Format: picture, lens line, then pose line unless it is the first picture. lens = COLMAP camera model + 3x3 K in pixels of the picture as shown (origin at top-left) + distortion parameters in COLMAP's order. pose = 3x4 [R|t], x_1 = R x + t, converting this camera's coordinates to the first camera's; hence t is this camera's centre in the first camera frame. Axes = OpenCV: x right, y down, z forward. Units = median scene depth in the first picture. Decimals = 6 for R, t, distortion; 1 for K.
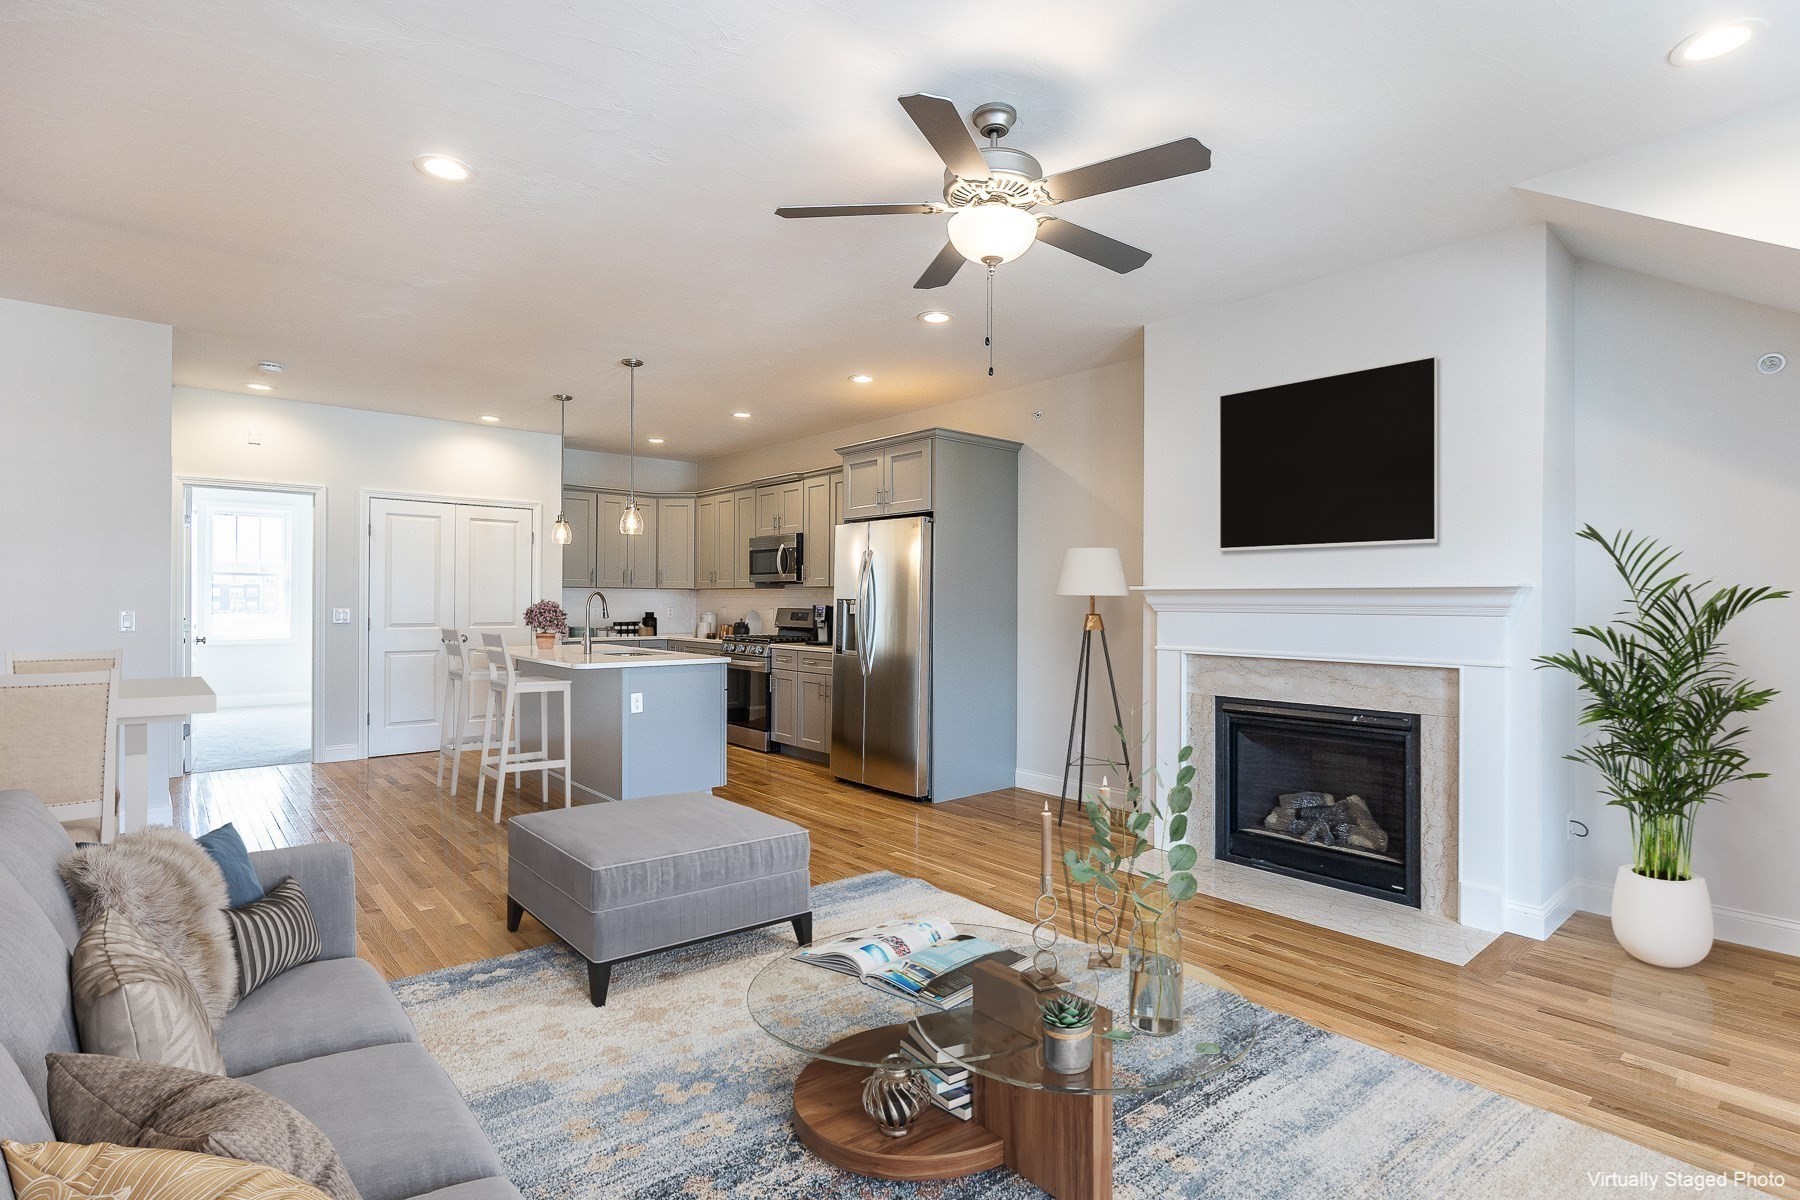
lens RADIAL K [[871.2, 0, 925.7], [0, 871.2, 599.7], [0, 0, 1]] dist [-0.002313, 0.000030]
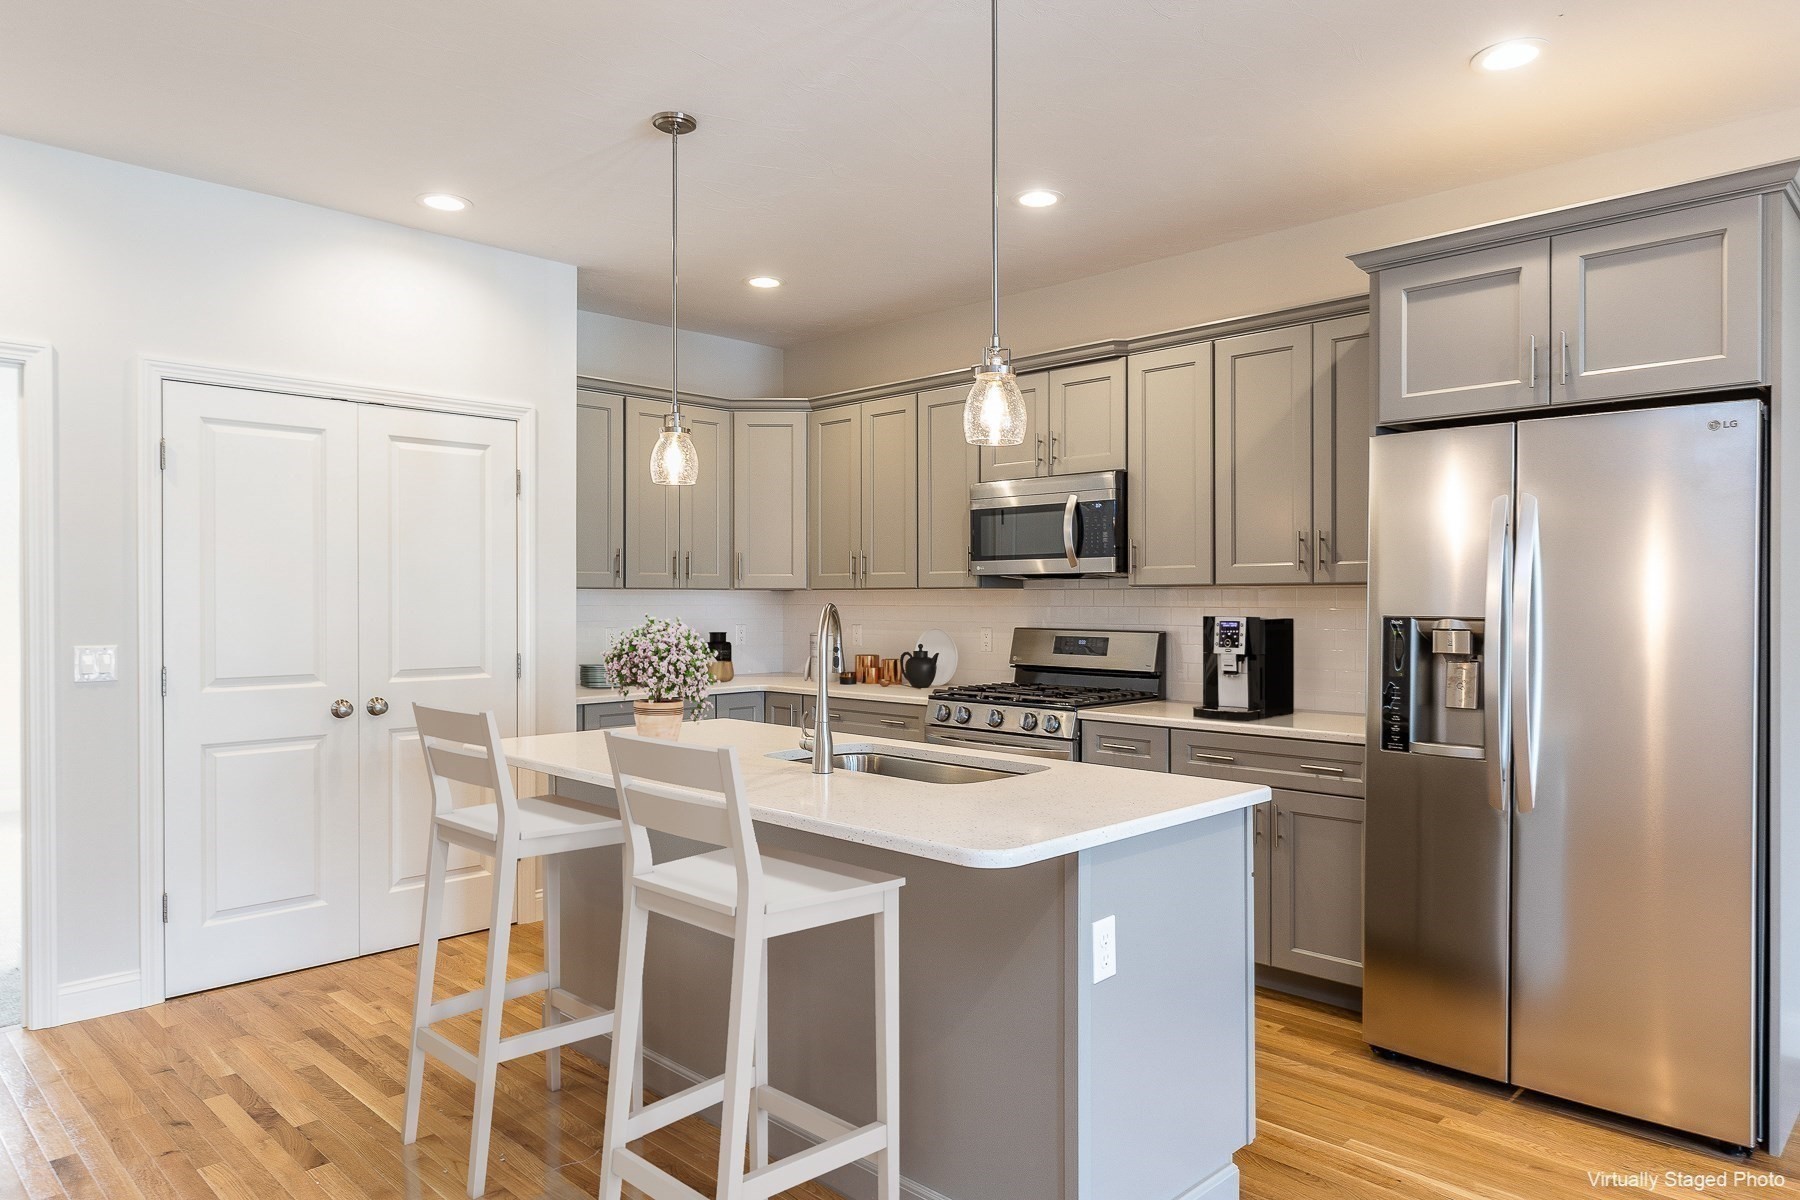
lens RADIAL K [[1132.3, 0, 924.6], [0, 1132.3, 606.2], [0, 0, 1]] dist [0.005385, 0.002239]
pose [[0.997170, -0.007475, 0.074805, -0.383974], [0.006723, 0.999924, 0.010299, -0.013554], [-0.074877, -0.009767, 0.997145, 0.521497]]
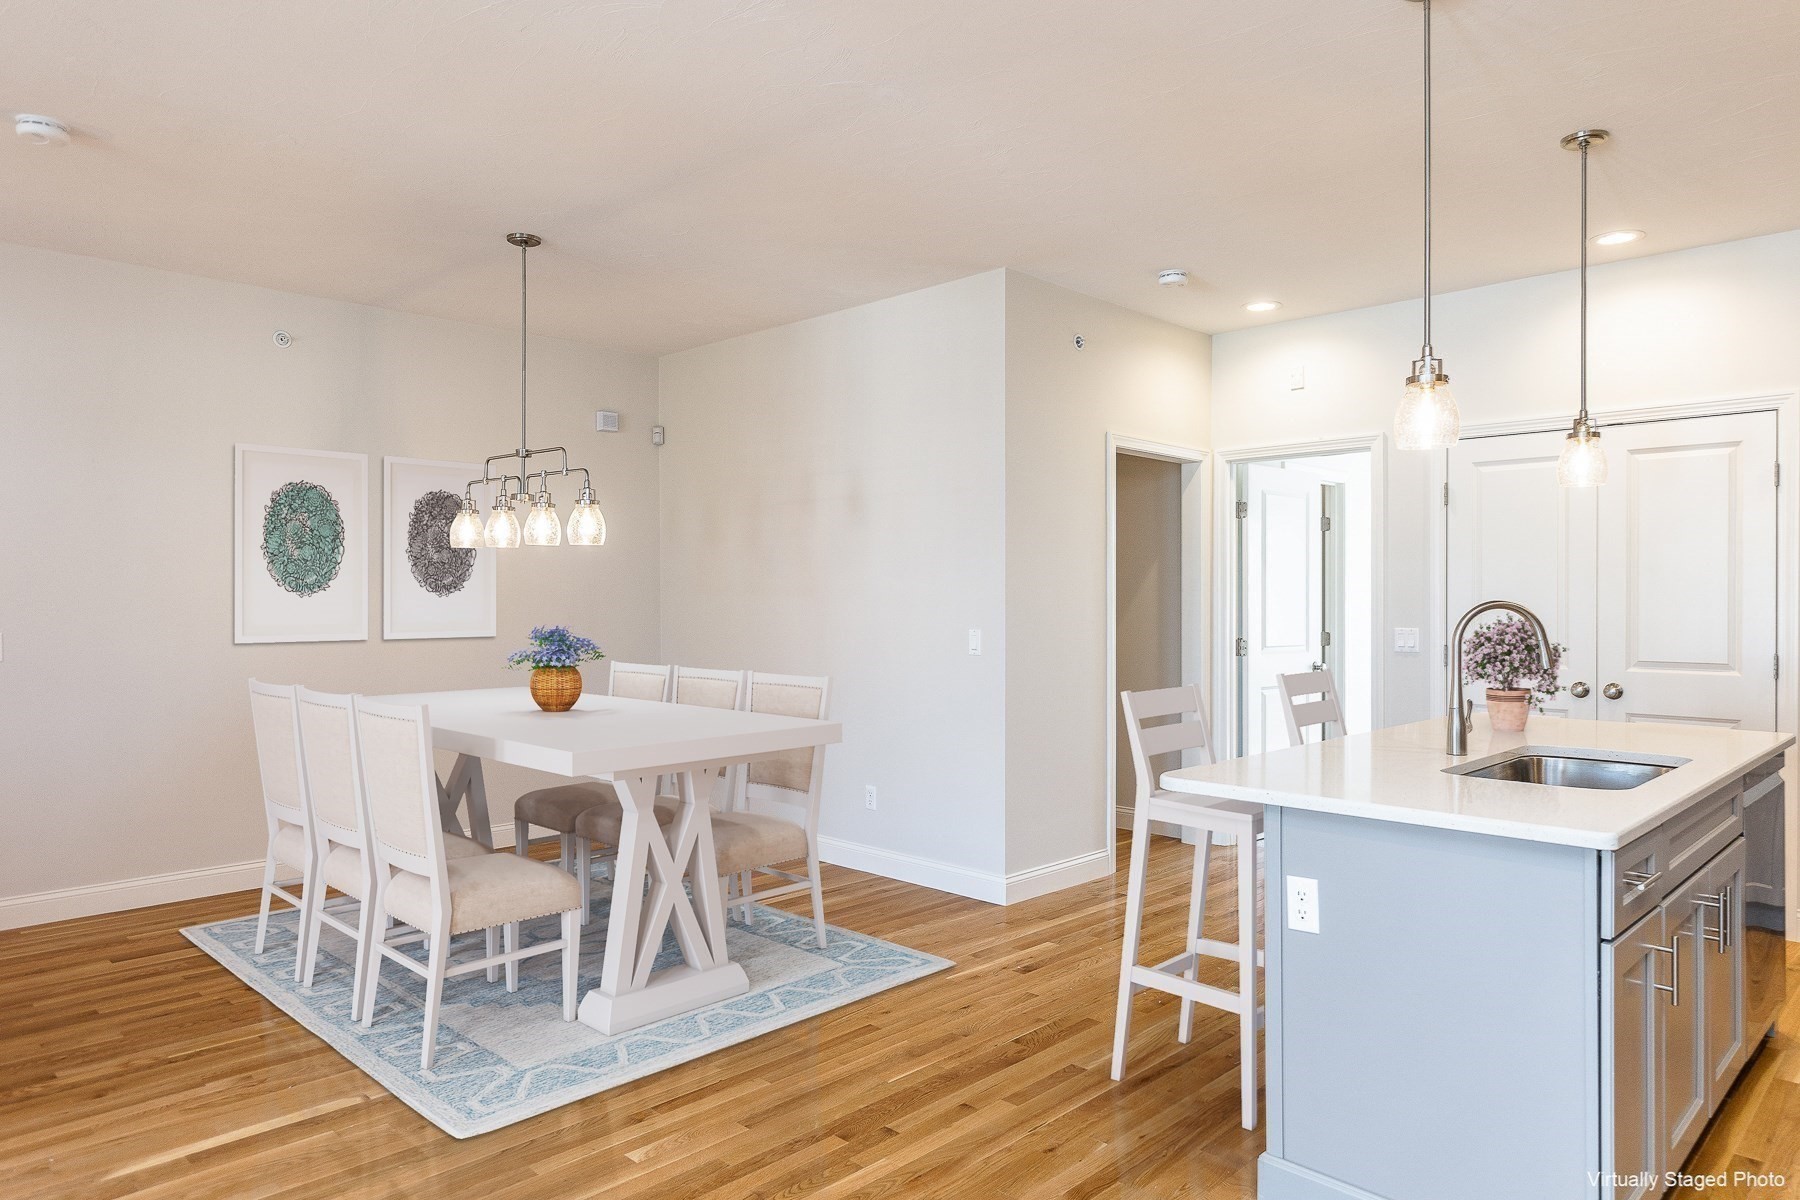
lens RADIAL K [[1132.3, 0, 924.6], [0, 1132.3, 606.2], [0, 0, 1]] dist [0.005385, 0.002239]
pose [[0.069137, 0.000933, -0.997607, 0.124365], [0.003398, 0.999994, 0.001171, -0.008640], [0.997601, -0.003471, 0.069134, 0.721351]]
